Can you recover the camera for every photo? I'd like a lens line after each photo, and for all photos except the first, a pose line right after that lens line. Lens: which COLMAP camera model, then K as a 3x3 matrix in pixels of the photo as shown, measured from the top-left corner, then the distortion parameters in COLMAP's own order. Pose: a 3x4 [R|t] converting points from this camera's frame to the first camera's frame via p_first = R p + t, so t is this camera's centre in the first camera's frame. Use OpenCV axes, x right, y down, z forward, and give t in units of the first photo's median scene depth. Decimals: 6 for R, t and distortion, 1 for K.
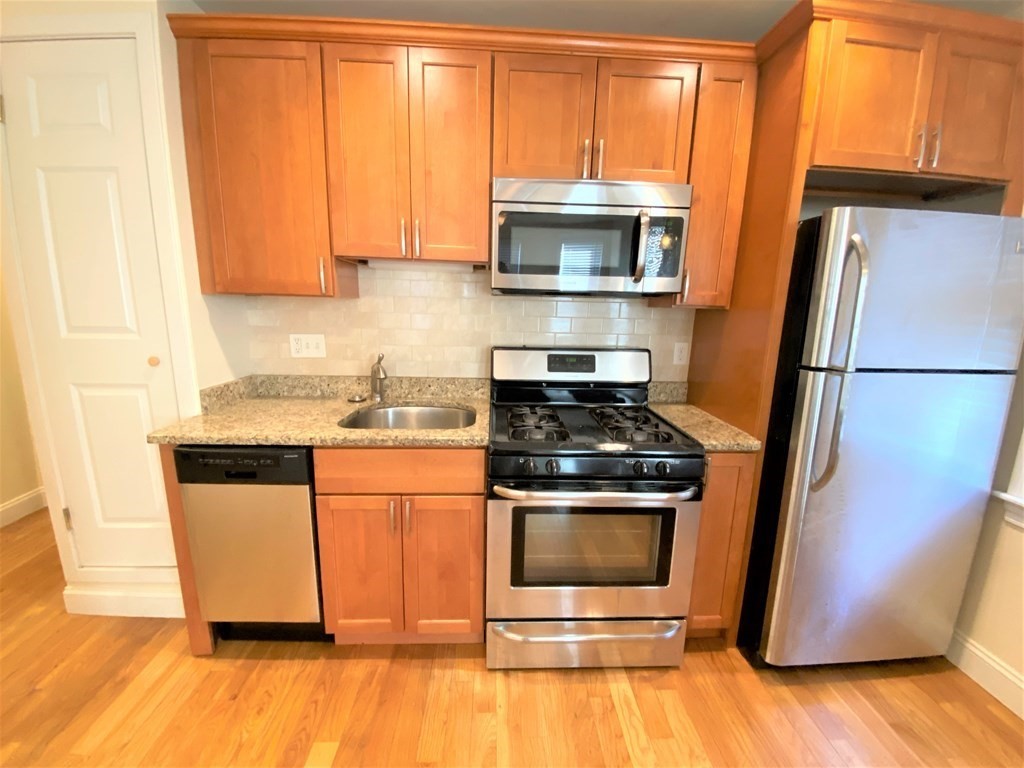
lens RADIAL K [[417.4, 0, 512.0], [0, 417.4, 384.0], [0, 0, 1]] dist [-0.000802, -0.008768]
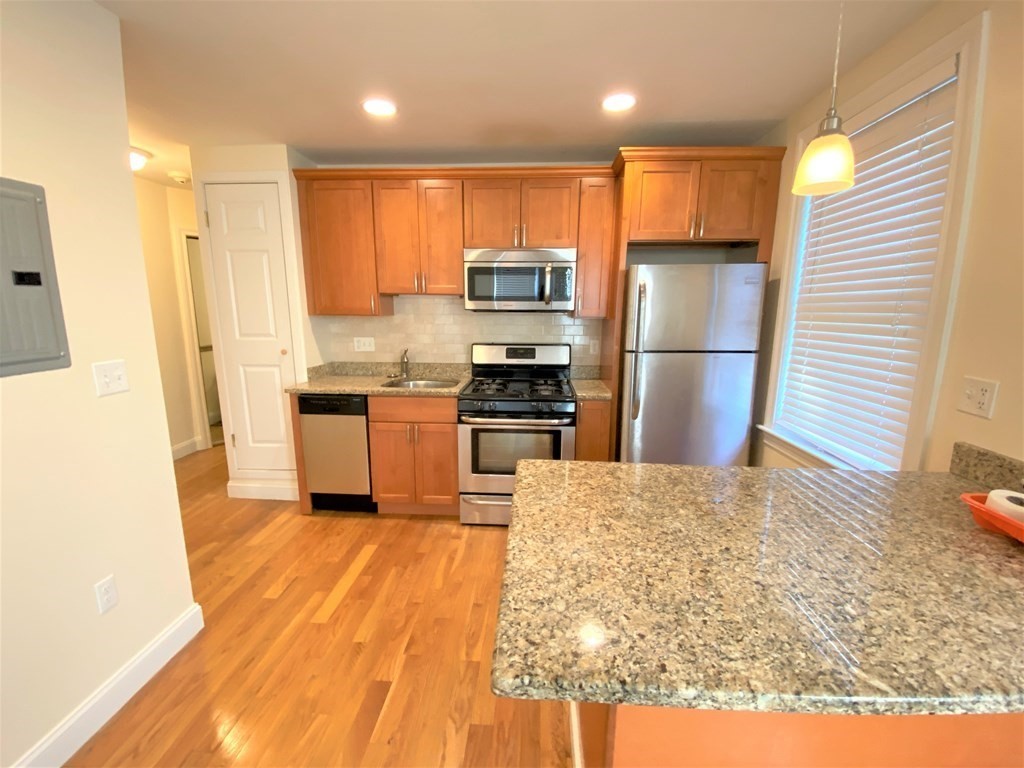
lens RADIAL K [[416.1, 0, 512.0], [0, 416.1, 384.0], [0, 0, 1]] dist [0.030384, -0.021786]
pose [[0.994558, -0.001648, -0.104172, 0.340737], [-0.000290, 0.999827, -0.018589, 0.122413], [0.104184, 0.018518, 0.994386, -0.746785]]
